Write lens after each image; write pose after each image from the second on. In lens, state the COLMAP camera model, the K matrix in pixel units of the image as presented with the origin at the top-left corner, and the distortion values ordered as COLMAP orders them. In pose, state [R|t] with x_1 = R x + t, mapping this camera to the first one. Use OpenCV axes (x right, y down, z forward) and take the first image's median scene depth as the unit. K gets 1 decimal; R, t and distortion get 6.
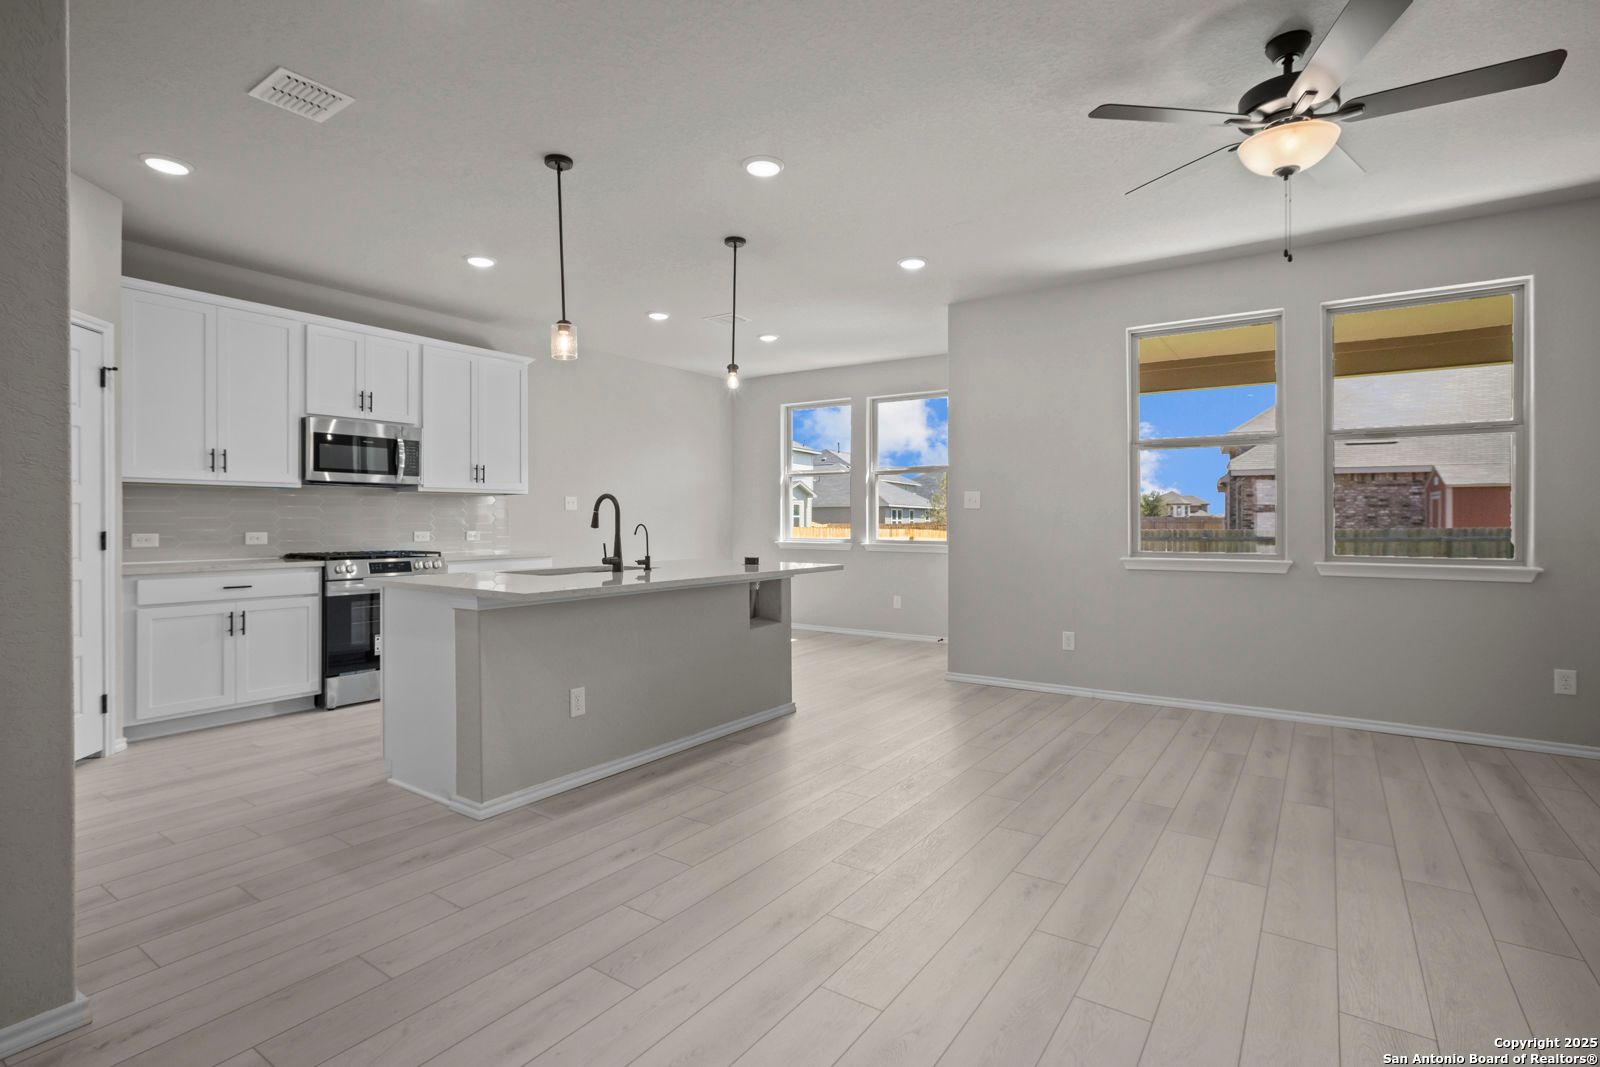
lens RADIAL K [[782.2, 0, 800.5], [0, 782.2, 518.1], [0, 0, 1]] dist [-0.040623, 0.013187]
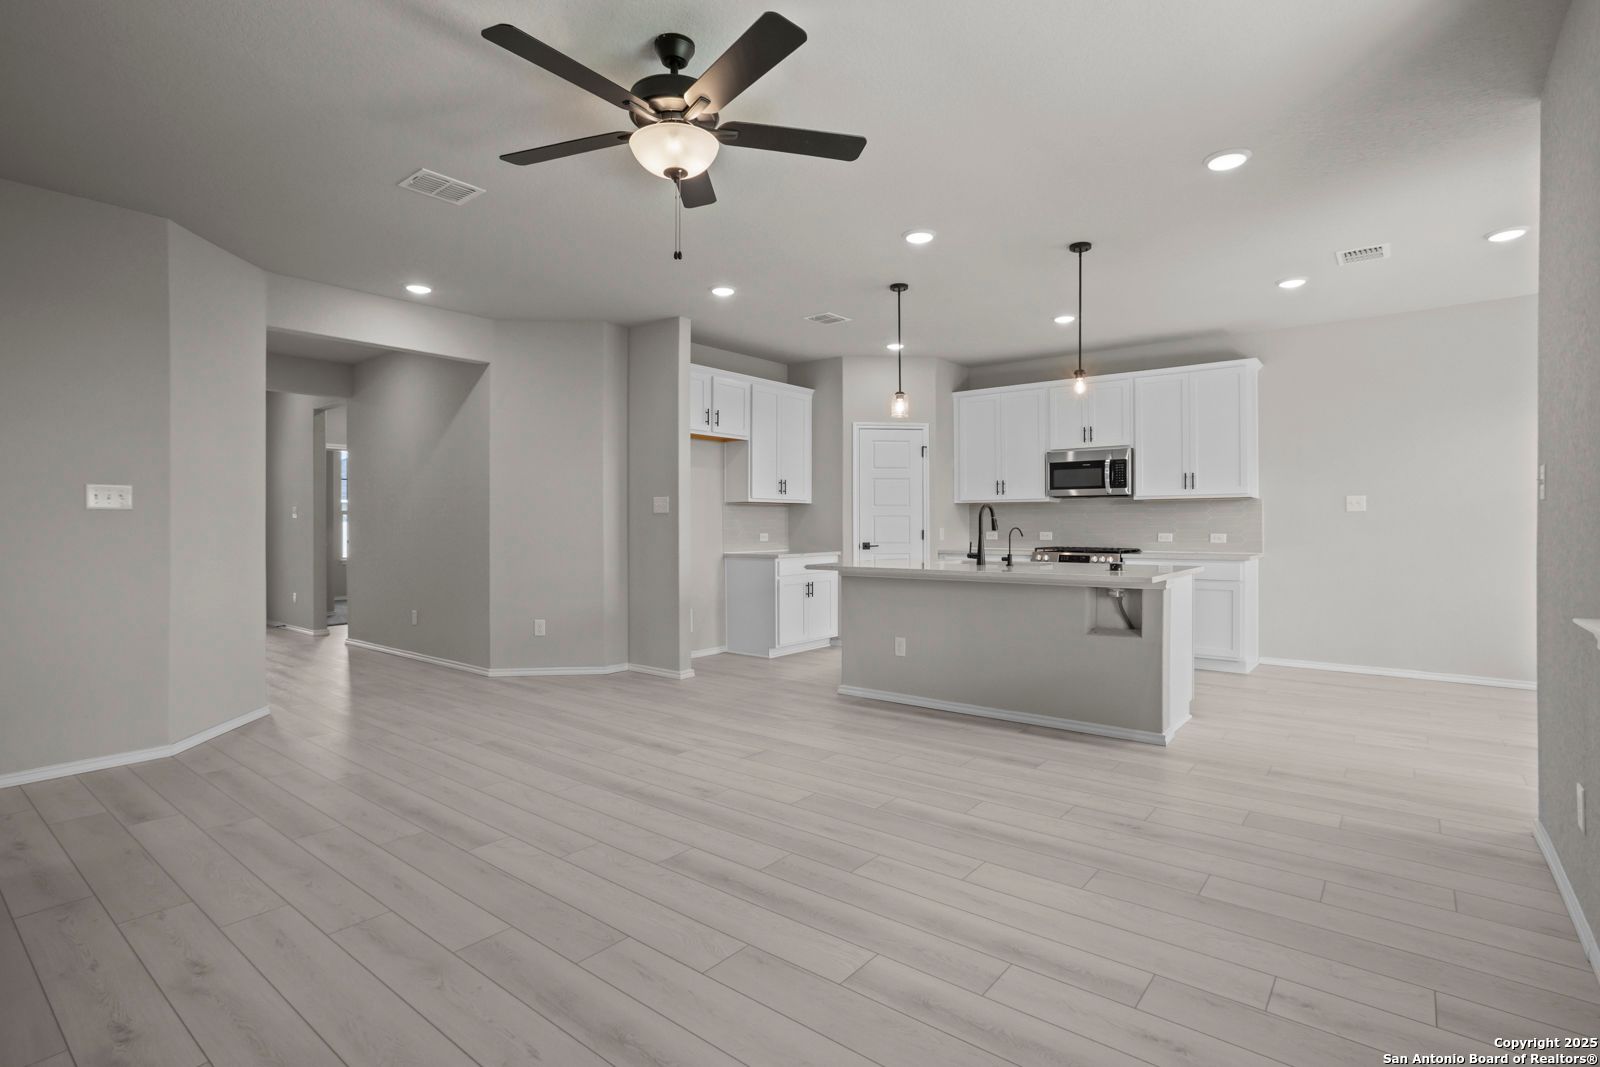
lens RADIAL K [[782.2, 0, 800.5], [0, 782.2, 518.1], [0, 0, 1]] dist [-0.040623, 0.013187]
pose [[-0.081543, -0.007836, -0.996639, 1.157819], [0.004462, 0.999956, -0.008228, 0.002505], [0.996660, -0.005118, -0.081505, 0.889328]]
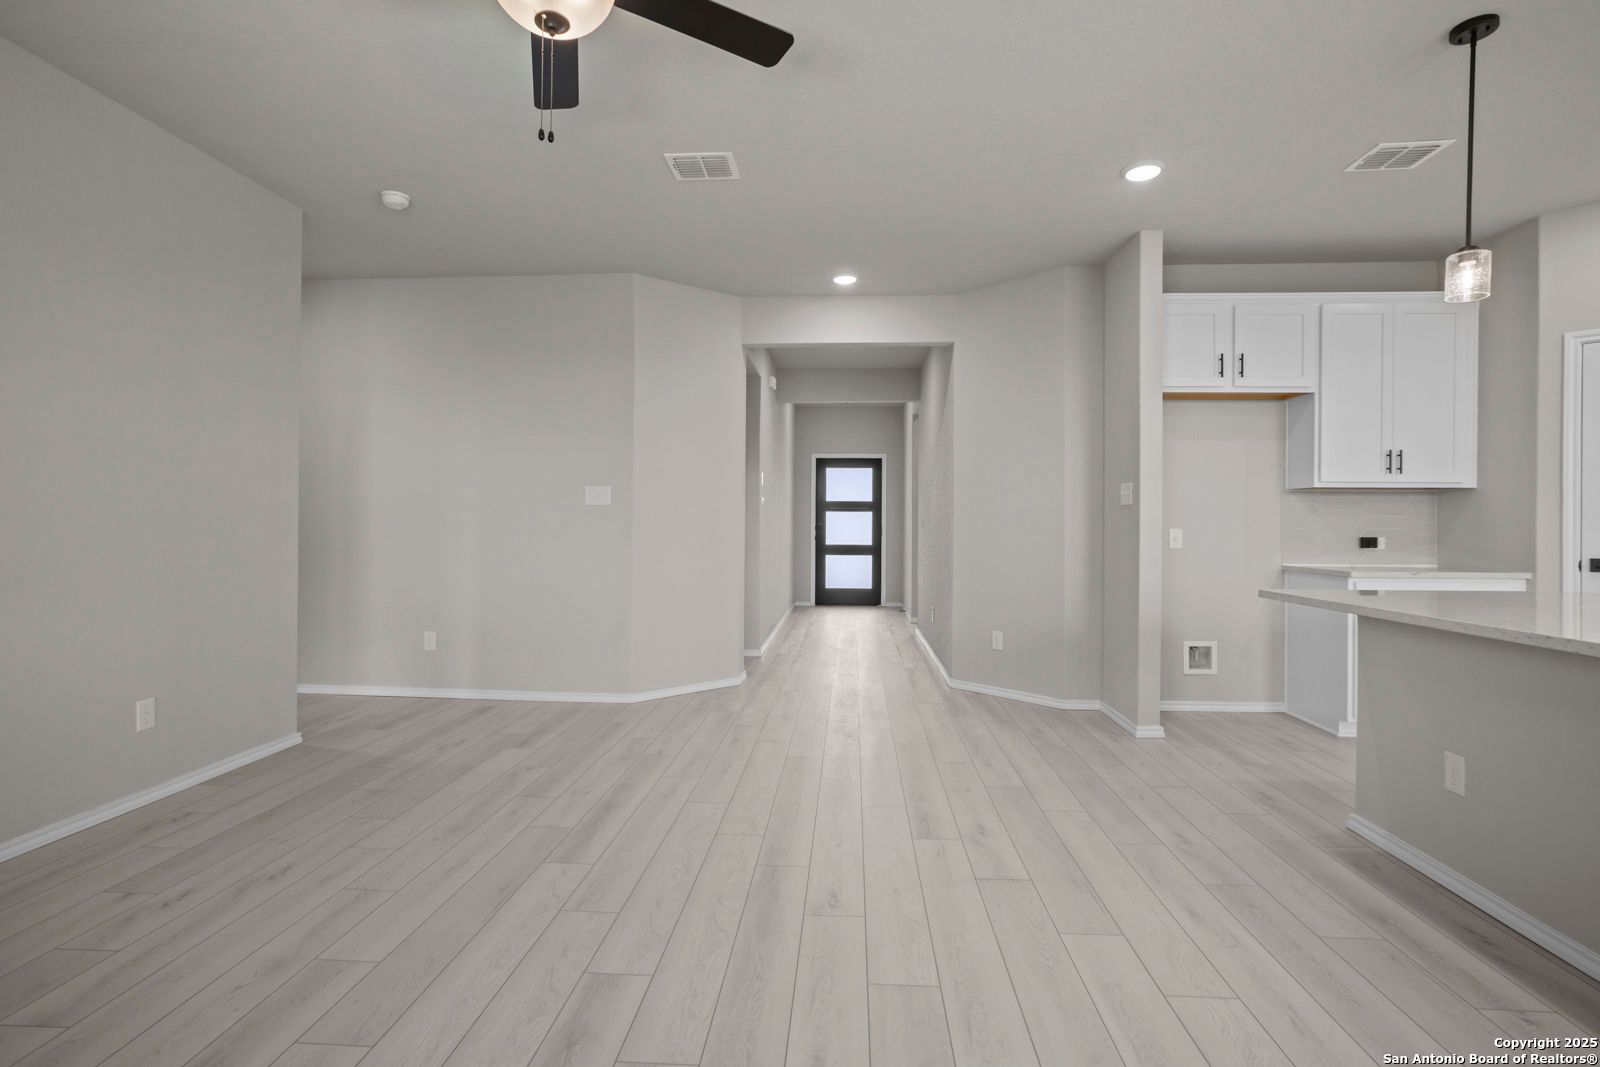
lens RADIAL K [[770.2, 0, 796.8], [0, 770.2, 517.2], [0, 0, 1]] dist [-0.053267, 0.029031]
pose [[-0.863050, -0.009643, -0.505026, 0.563627], [-0.005957, 0.999943, -0.008913, 0.009130], [0.505083, -0.004684, -0.863058, 1.233365]]
